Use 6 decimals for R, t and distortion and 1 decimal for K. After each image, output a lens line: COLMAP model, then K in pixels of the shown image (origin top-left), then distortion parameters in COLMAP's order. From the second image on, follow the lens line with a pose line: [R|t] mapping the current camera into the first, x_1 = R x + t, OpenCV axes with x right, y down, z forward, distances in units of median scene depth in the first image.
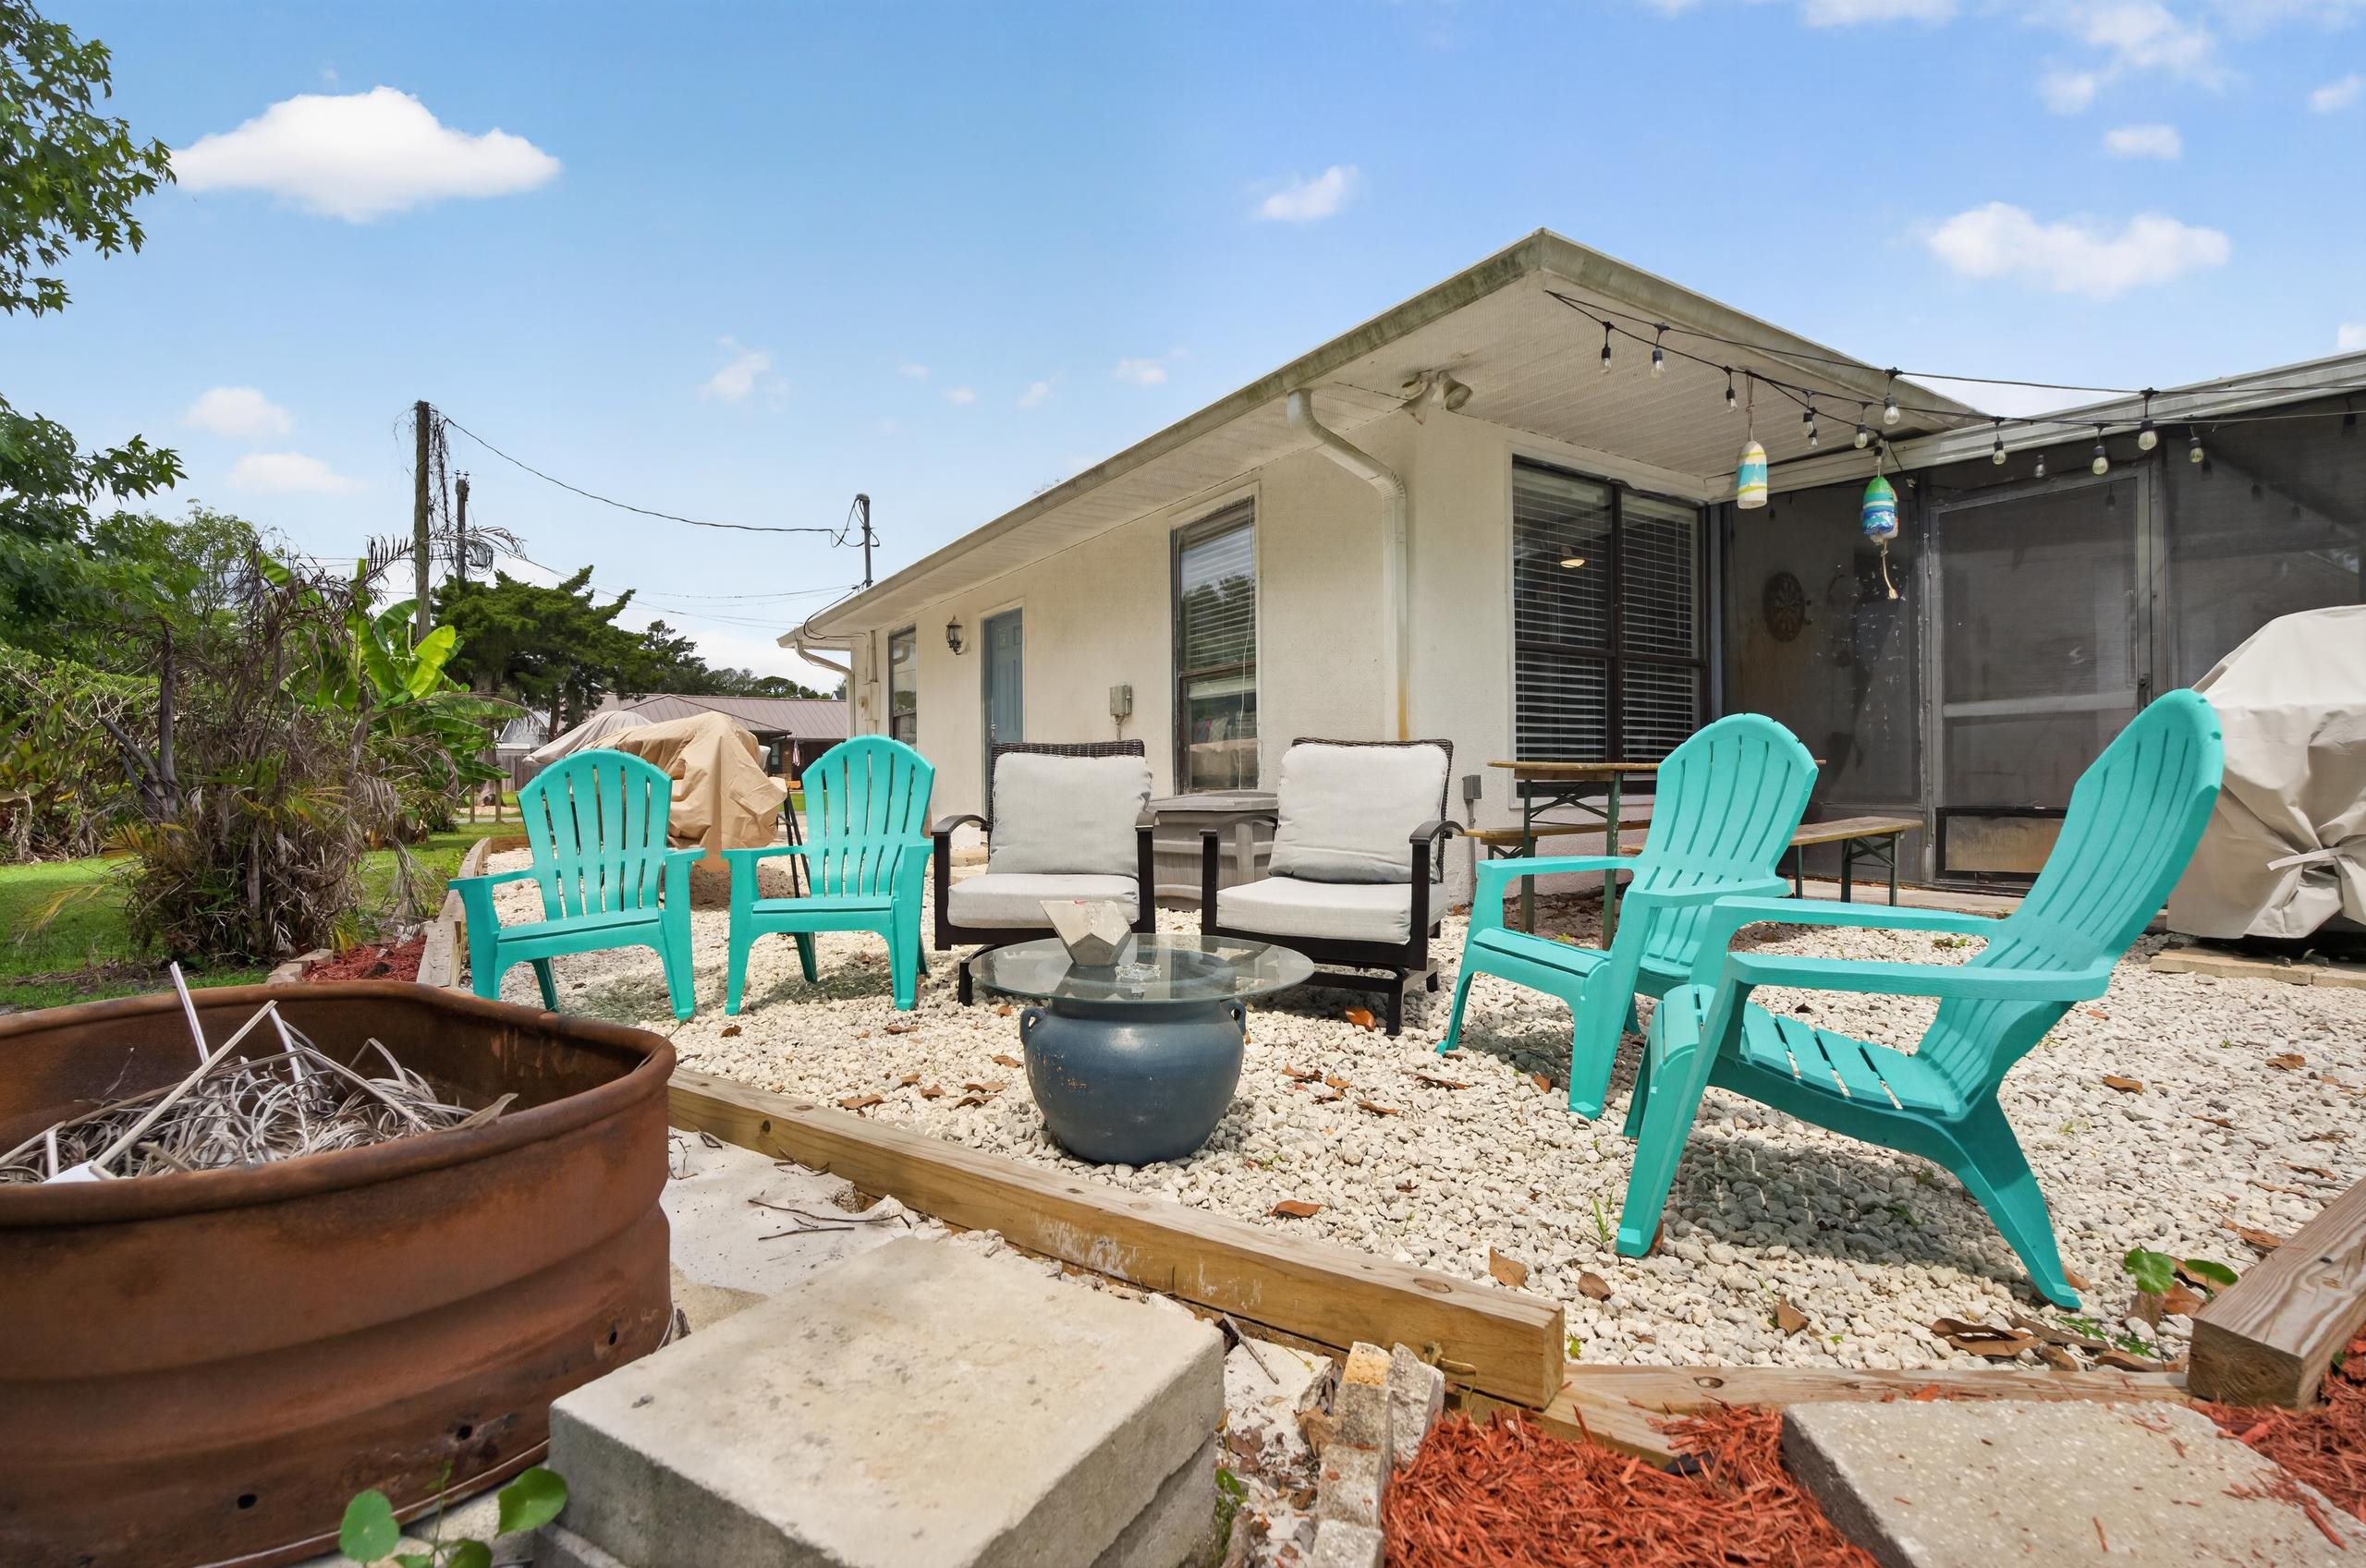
lens RADIAL K [[1065.6, 0, 1172.9], [0, 1065.6, 776.9], [0, 0, 1]] dist [-0.017739, 0.007205]
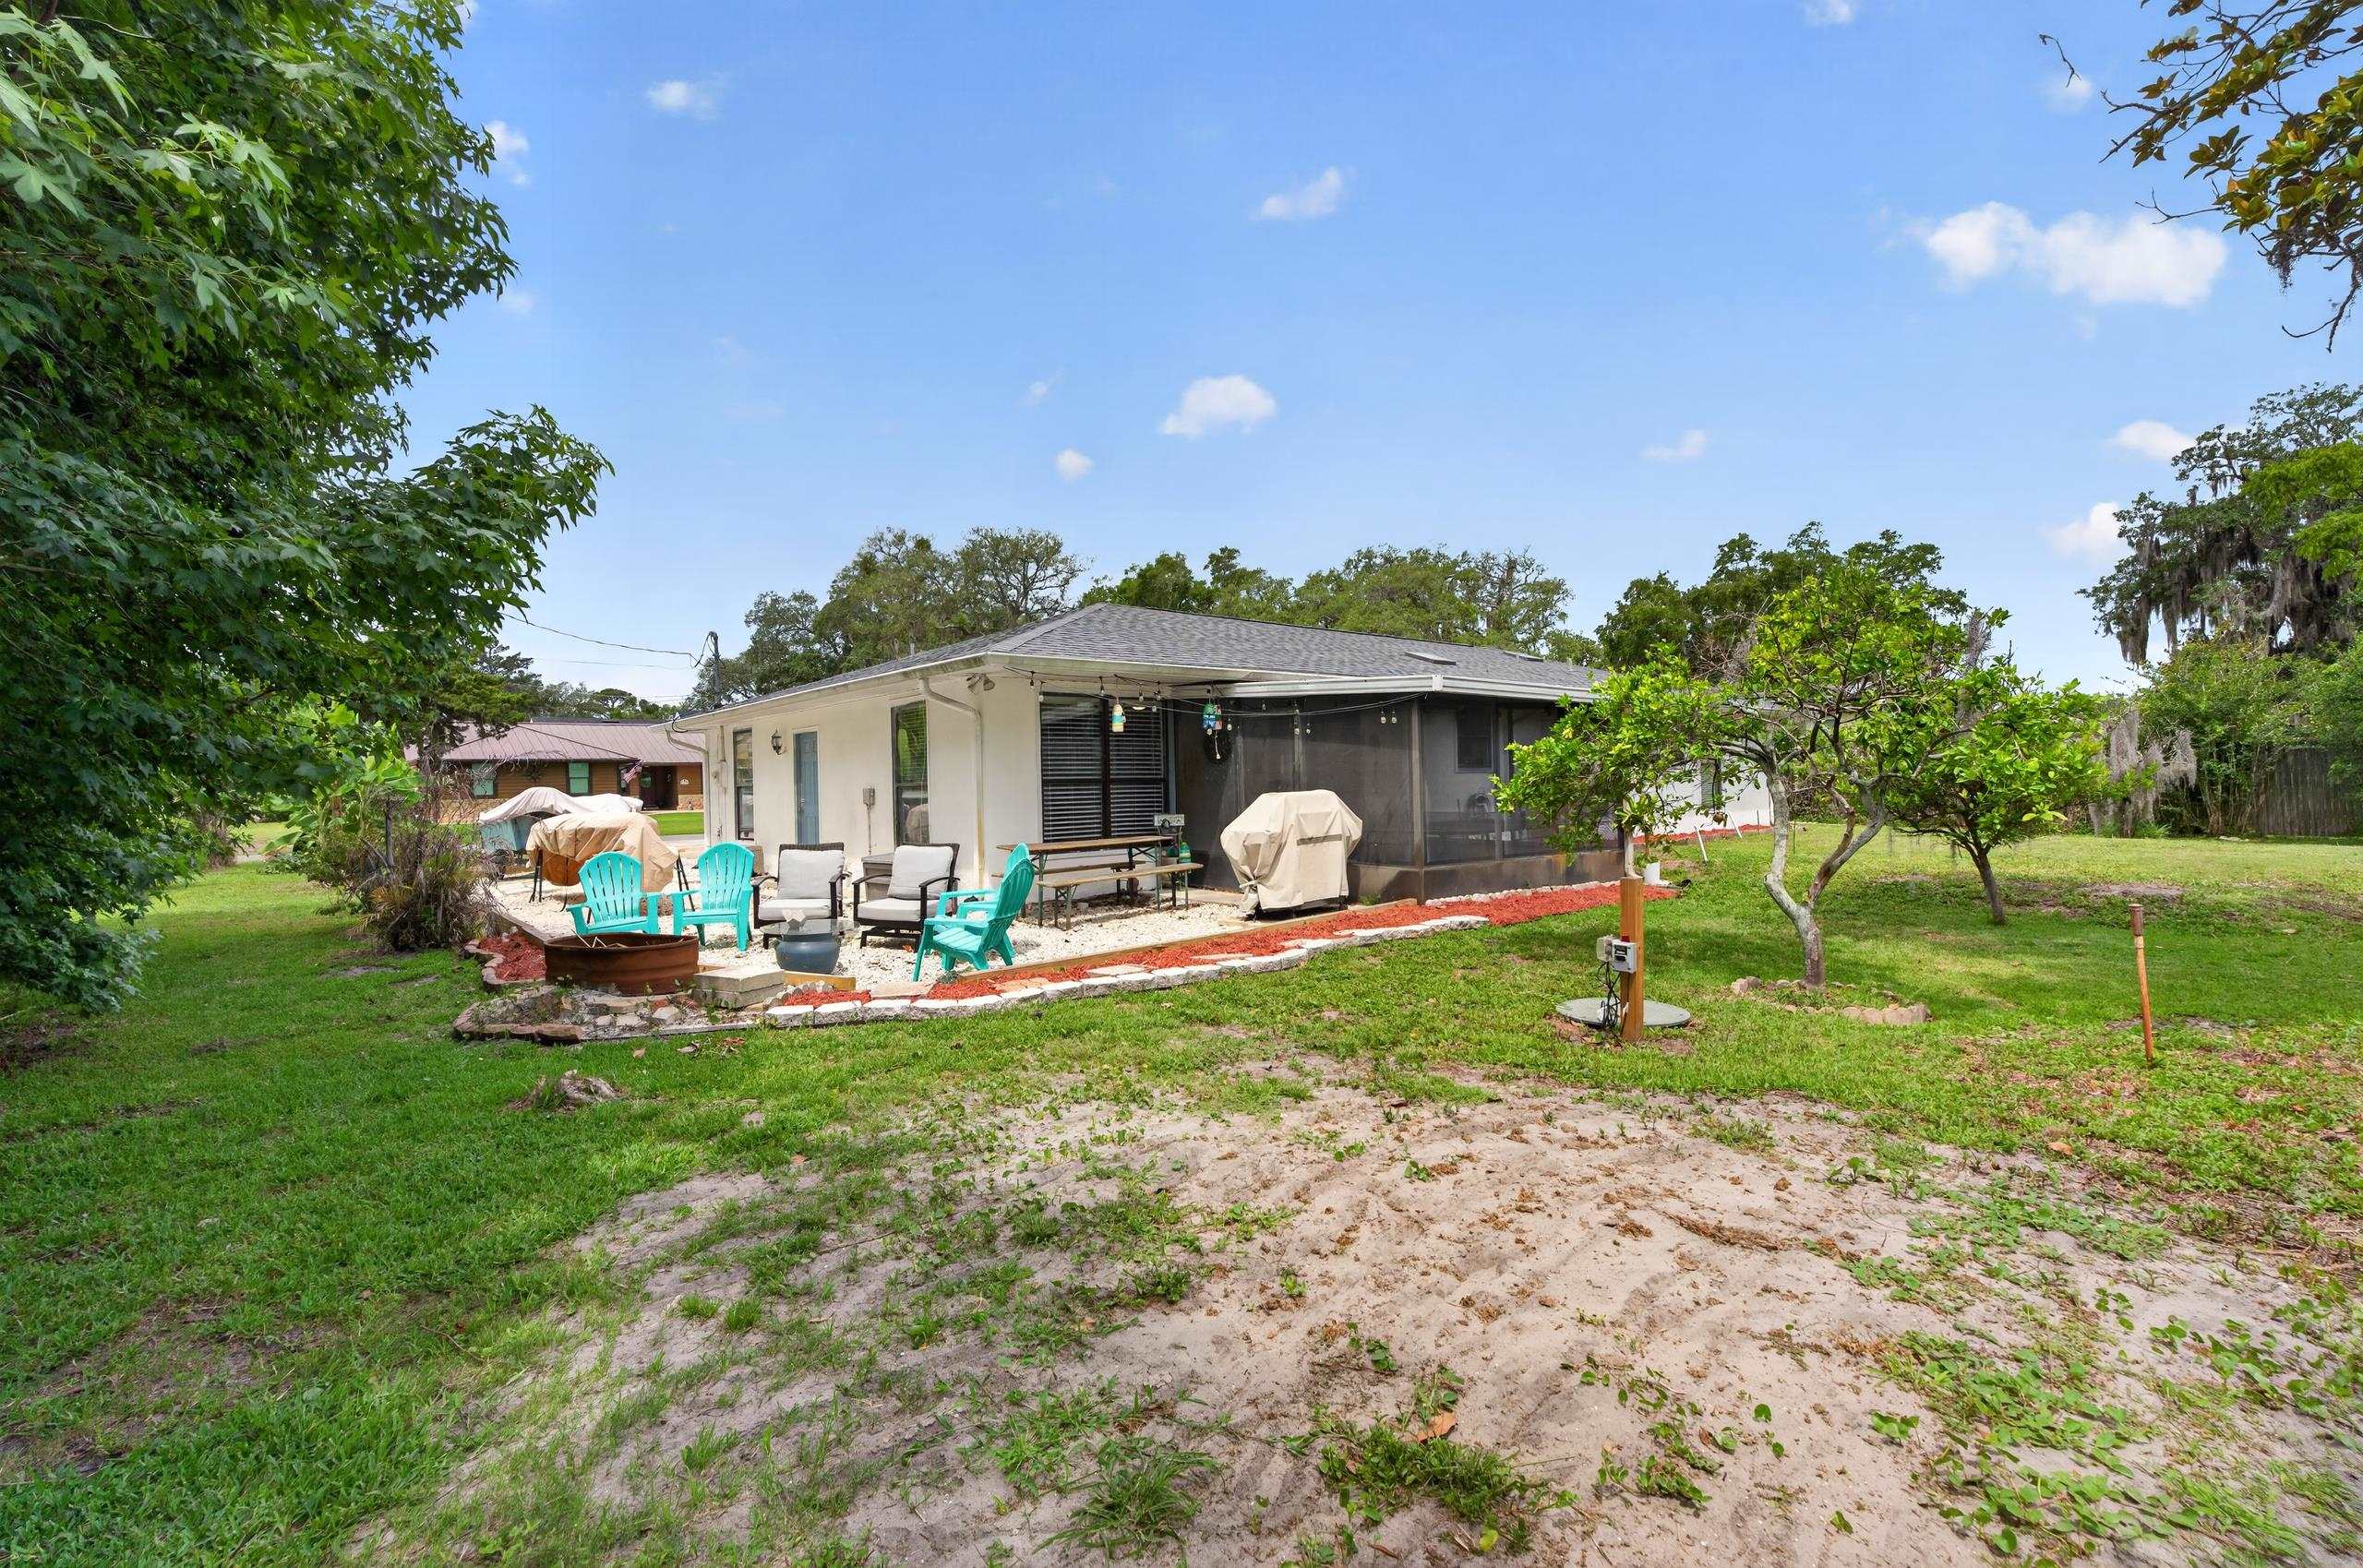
lens RADIAL K [[1064.3, 0, 1171.4], [0, 1064.3, 776.9], [0, 0, 1]] dist [-0.017739, 0.007205]
pose [[0.991395, -0.011478, 0.130403, 0.299155], [0.011692, 0.999931, -0.000880, -0.129723], [-0.130384, 0.002397, 0.991461, -1.127901]]
